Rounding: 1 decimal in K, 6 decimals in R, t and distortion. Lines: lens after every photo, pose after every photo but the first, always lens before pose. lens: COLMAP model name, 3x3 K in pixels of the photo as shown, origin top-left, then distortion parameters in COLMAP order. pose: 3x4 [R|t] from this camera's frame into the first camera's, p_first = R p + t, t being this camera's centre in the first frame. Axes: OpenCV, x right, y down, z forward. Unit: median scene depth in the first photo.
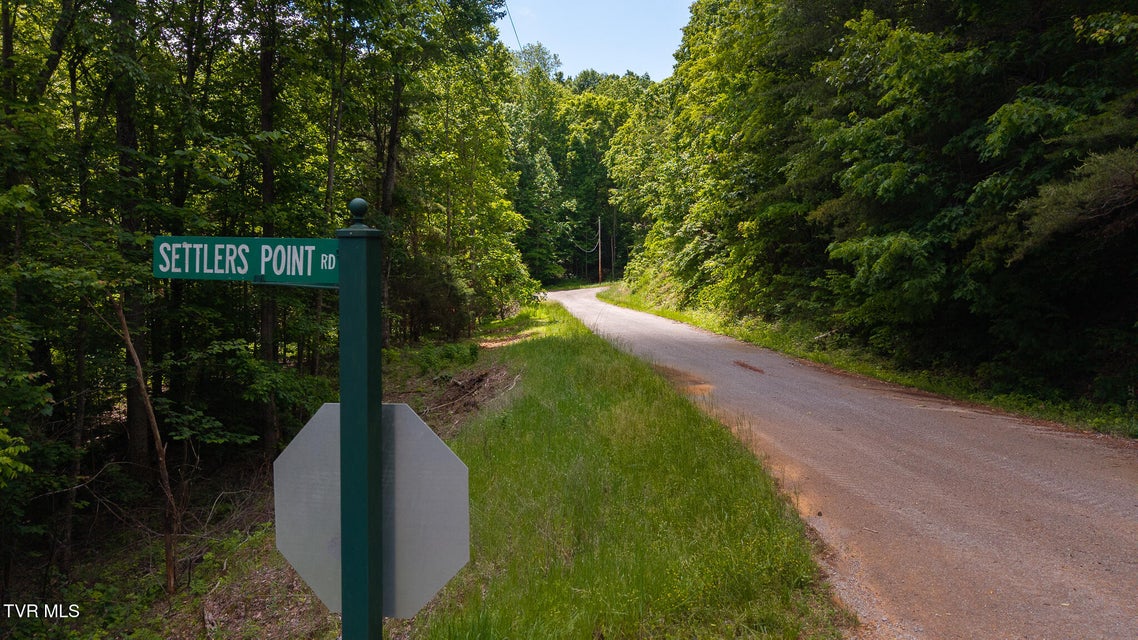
lens RADIAL K [[766.9, 0, 571.7], [0, 766.9, 320.8], [0, 0, 1]] dist [0.044647, -0.041747]
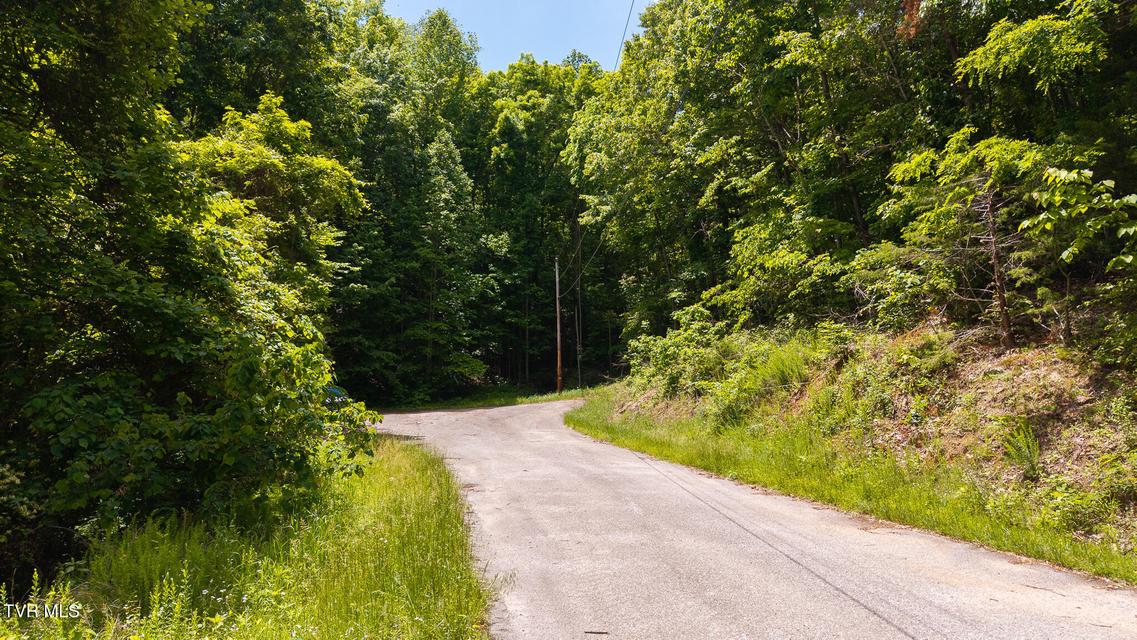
lens RADIAL K [[766.2, 0, 578.4], [0, 766.2, 319.6], [0, 0, 1]] dist [0.044647, -0.041747]
pose [[0.994023, 0.002389, 0.109146, -0.003763], [0.013932, 0.988810, -0.148525, -0.020884], [-0.108280, 0.149158, 0.982867, 0.491285]]
